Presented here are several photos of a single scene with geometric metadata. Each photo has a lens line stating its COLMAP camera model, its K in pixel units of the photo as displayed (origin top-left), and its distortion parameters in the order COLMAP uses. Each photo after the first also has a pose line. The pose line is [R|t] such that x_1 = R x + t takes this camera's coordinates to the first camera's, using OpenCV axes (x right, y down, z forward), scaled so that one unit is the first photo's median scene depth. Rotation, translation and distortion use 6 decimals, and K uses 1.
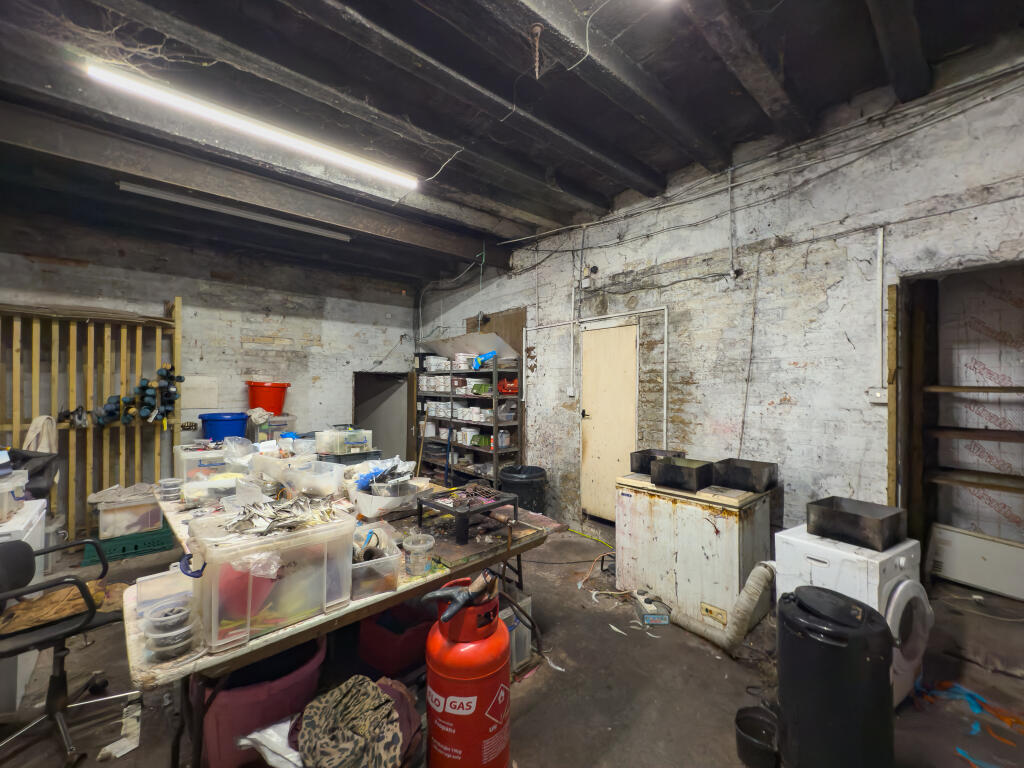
lens RADIAL K [[415.4, 0, 511.4], [0, 415.4, 383.8], [0, 0, 1]] dist [0.000832, -0.000471]
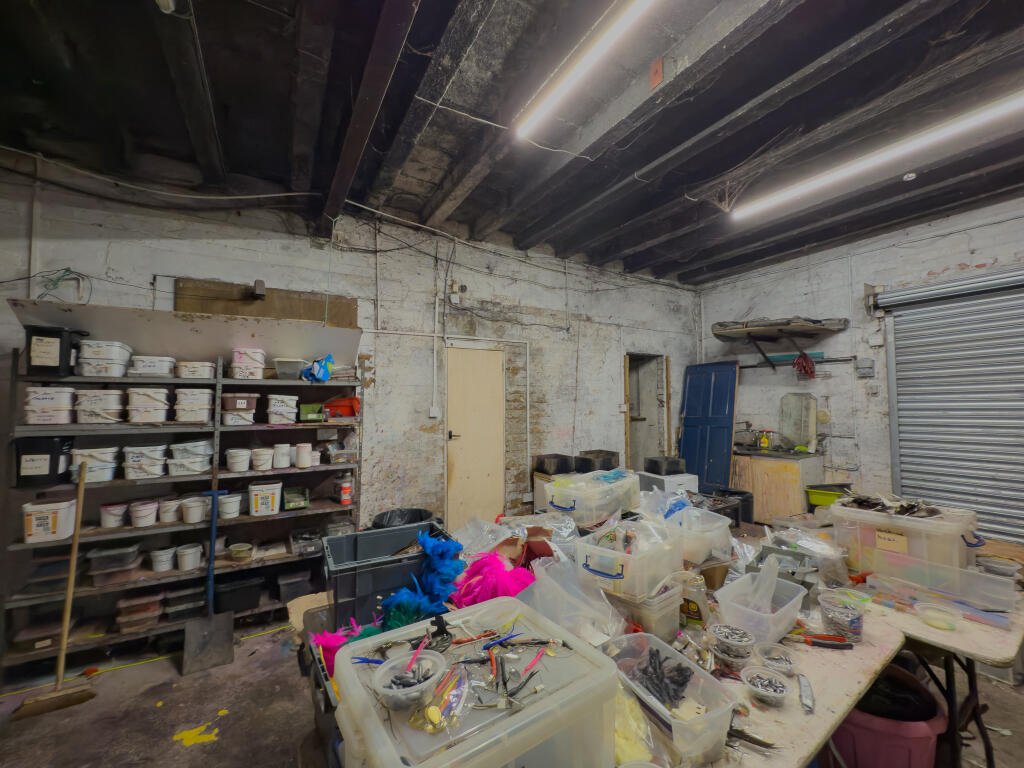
lens RADIAL K [[415.4, 0, 520.4], [0, 415.4, 386.2], [0, 0, 1]] dist [0.000832, -0.000471]
pose [[0.172950, 0.032803, 0.984384, -0.804429], [0.002265, 0.999429, -0.033702, -0.007367], [-0.984928, 0.008058, 0.172777, 0.750070]]
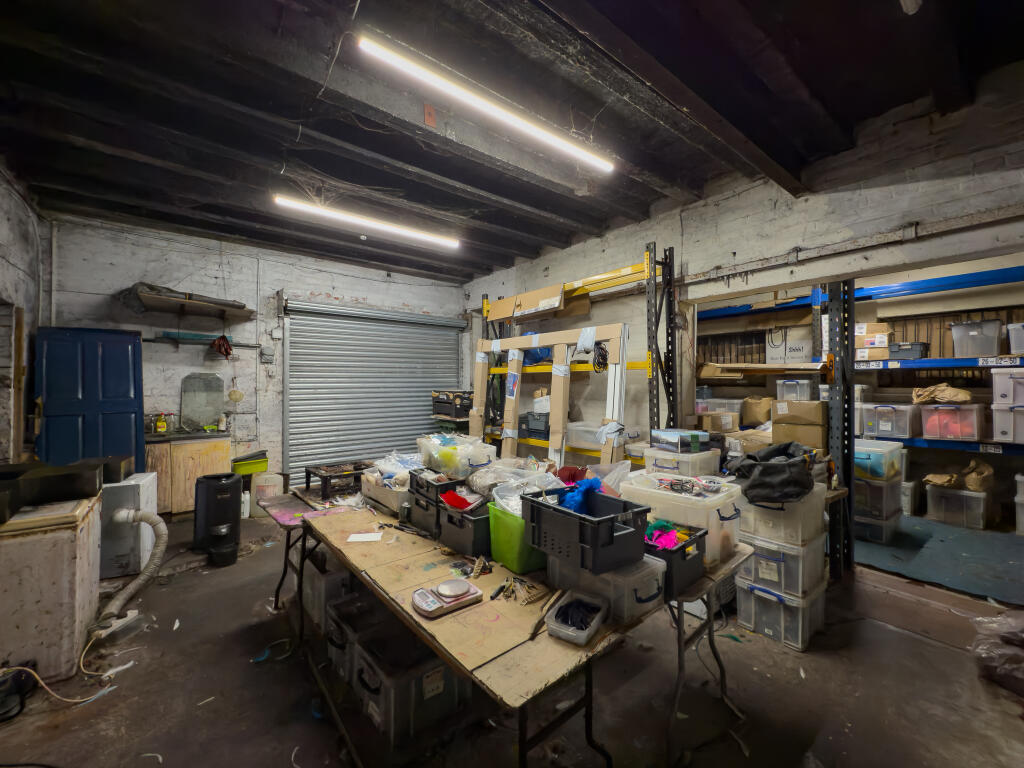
lens RADIAL K [[415.4, 0, 501.5], [0, 415.4, 383.6], [0, 0, 1]] dist [0.000832, -0.000471]
pose [[-0.997507, -0.009322, 0.069953, -0.405952], [-0.009895, 0.999920, -0.007844, 0.005270], [-0.069874, -0.008516, -0.997519, 1.344691]]
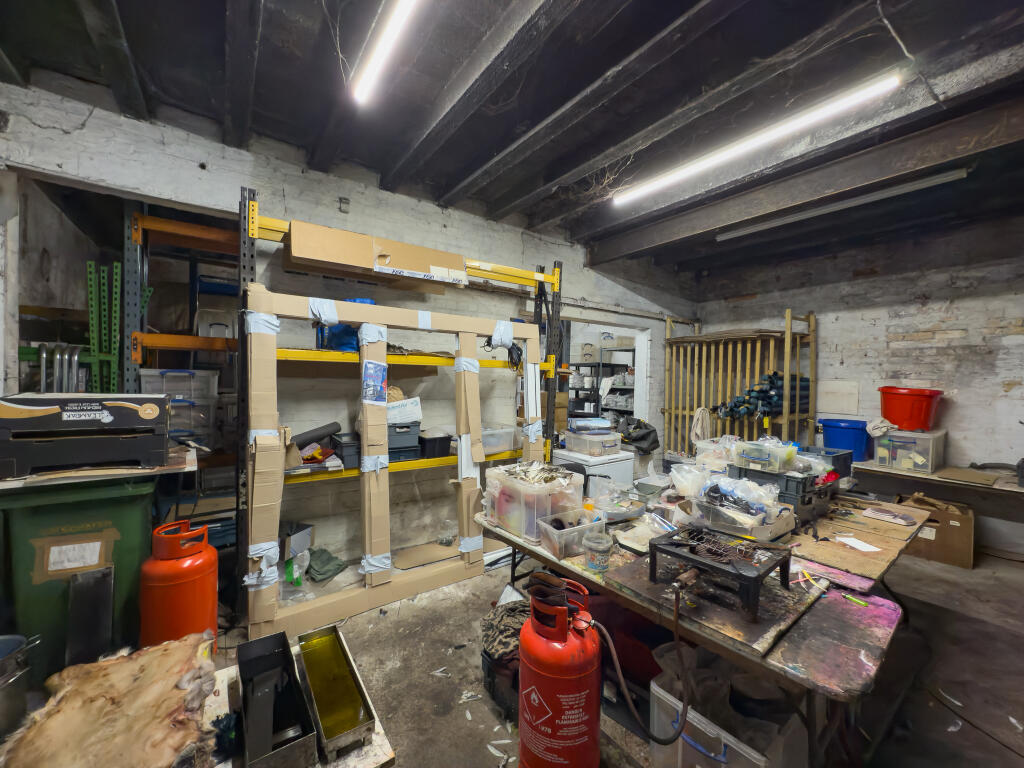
lens RADIAL K [[415.4, 0, 513.1], [0, 415.4, 383.5], [0, 0, 1]] dist [0.000832, -0.000471]
pose [[-0.097760, 0.006888, -0.995186, 0.397429], [-0.015944, 0.999837, 0.008487, -0.010274], [0.995082, 0.016697, -0.097635, 0.416779]]
